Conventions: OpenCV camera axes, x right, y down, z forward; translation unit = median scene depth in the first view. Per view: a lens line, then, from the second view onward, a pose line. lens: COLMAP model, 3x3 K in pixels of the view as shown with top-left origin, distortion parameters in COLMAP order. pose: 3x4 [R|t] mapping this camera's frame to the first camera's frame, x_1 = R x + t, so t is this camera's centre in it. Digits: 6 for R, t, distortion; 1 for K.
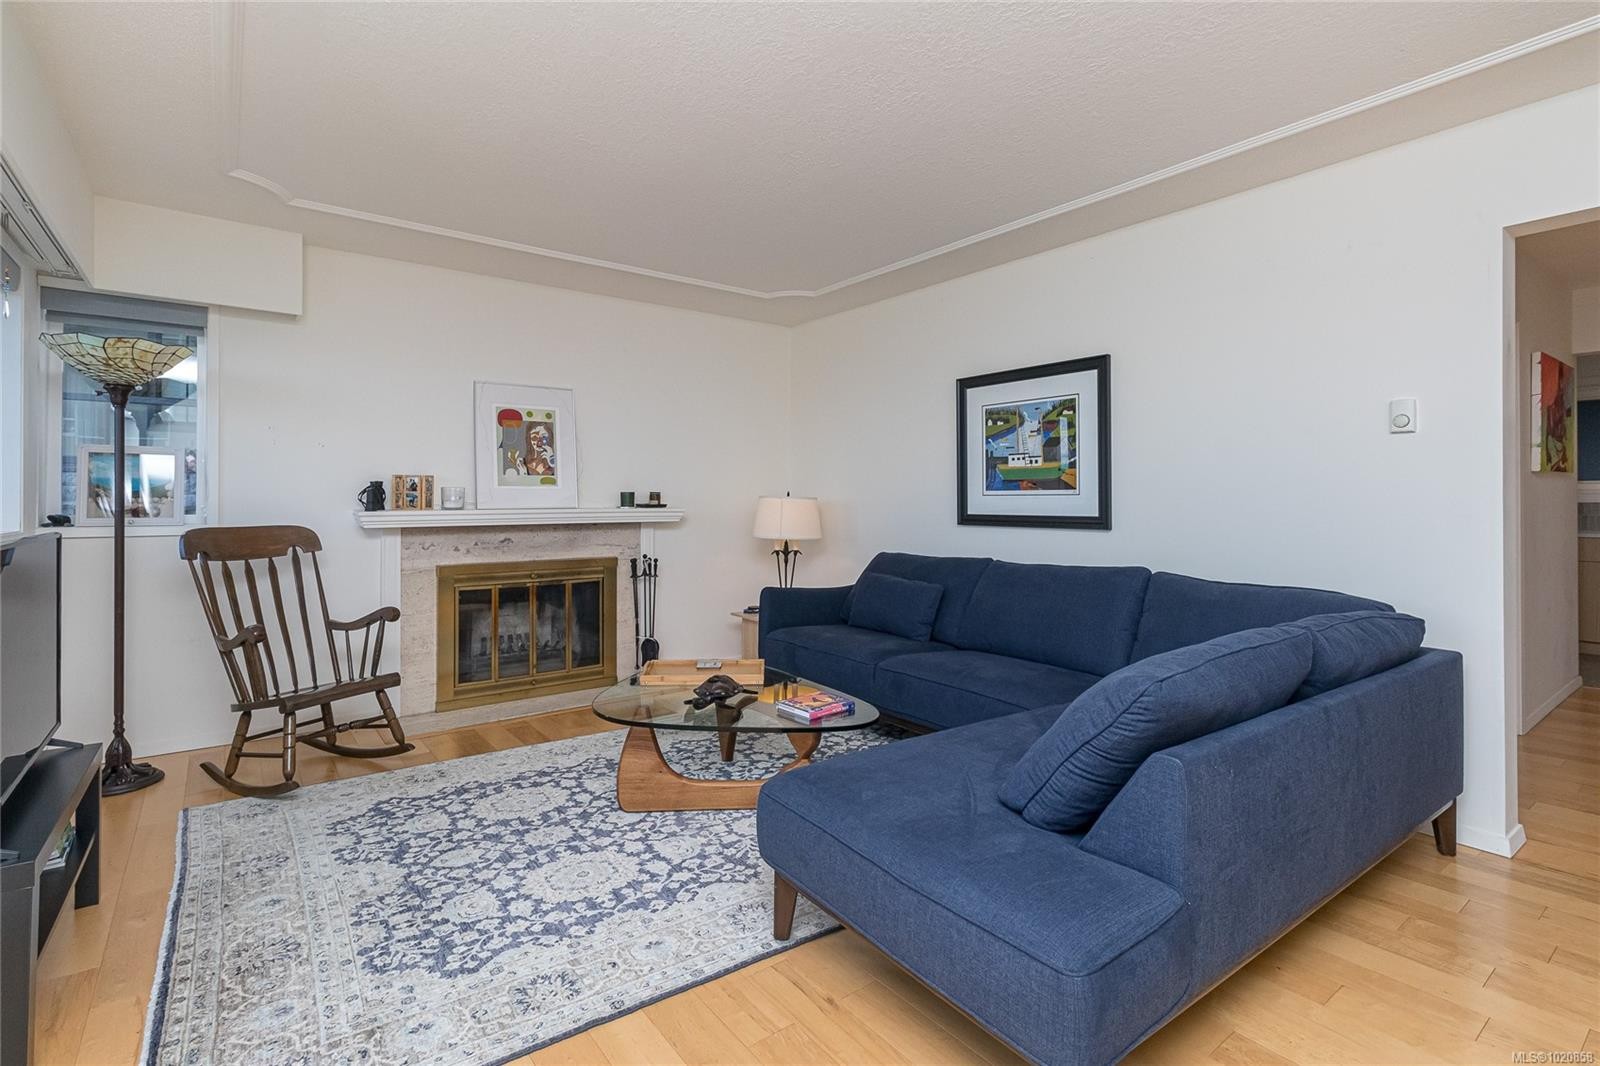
lens RADIAL K [[771.1, 0, 787.6], [0, 771.1, 504.6], [0, 0, 1]] dist [-0.000900, 0.000581]
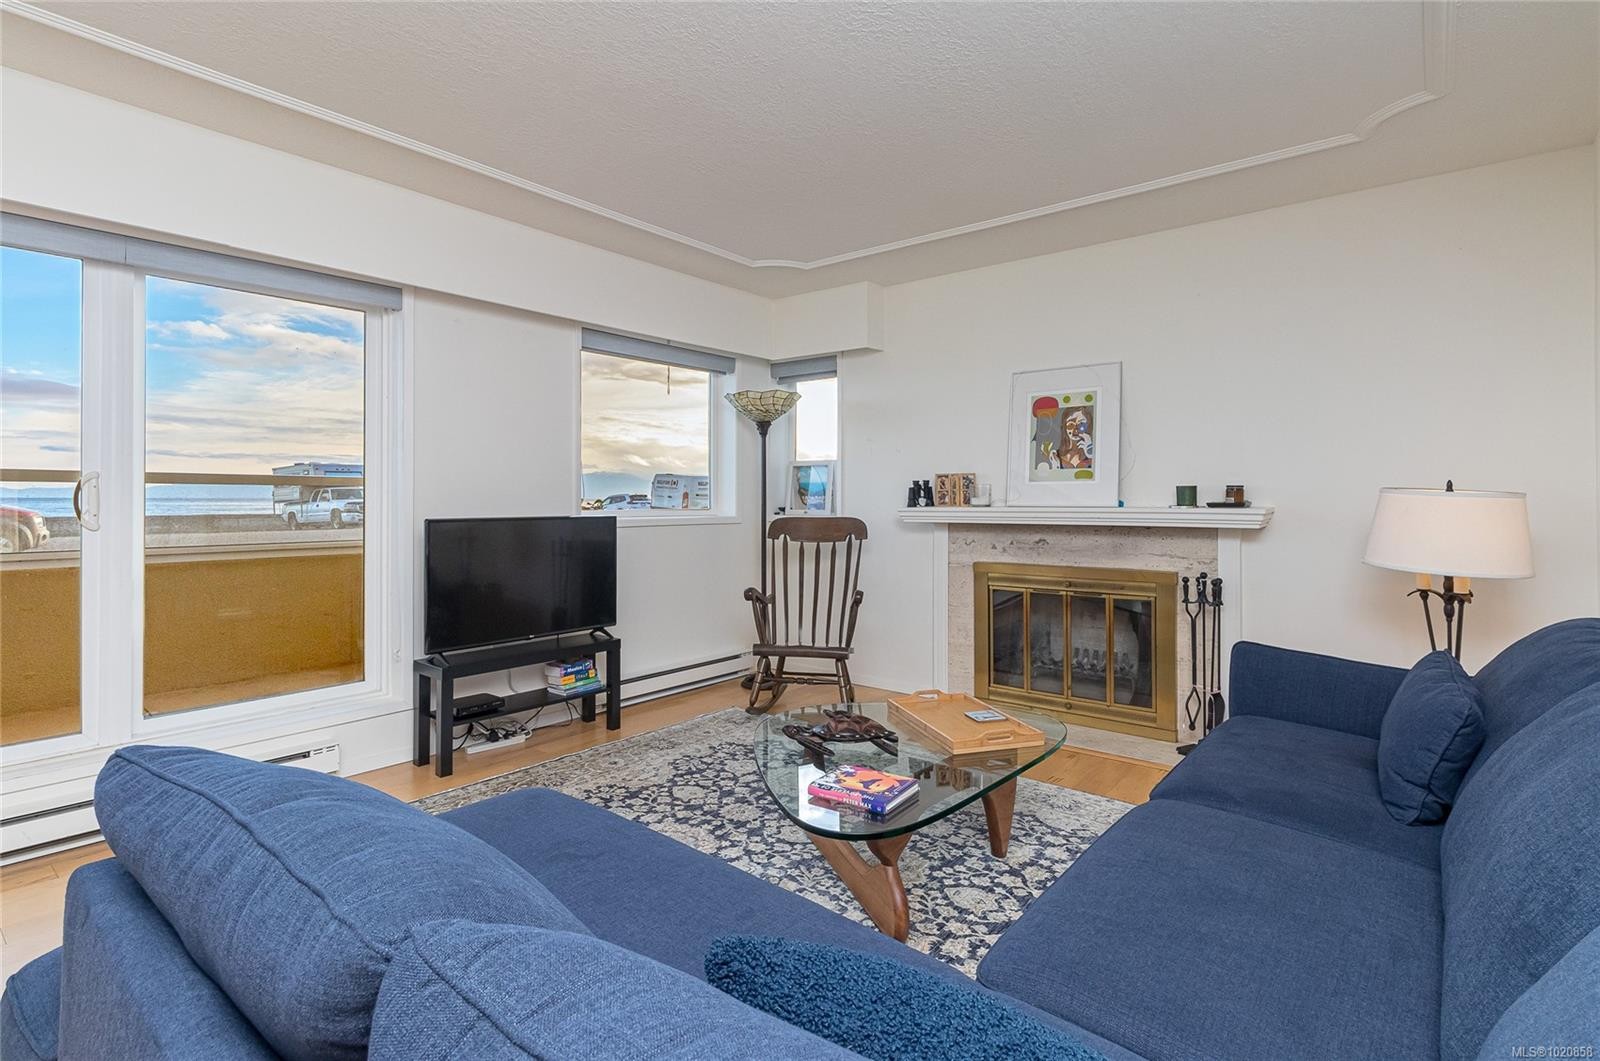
lens RADIAL K [[771.1, 0, 787.6], [0, 771.1, 502.1], [0, 0, 1]] dist [-0.000900, 0.000581]
pose [[0.243466, 0.005722, -0.969892, 0.449955], [-0.003823, 0.999980, 0.004940, -0.003465], [0.969902, 0.002505, 0.243483, 0.488084]]
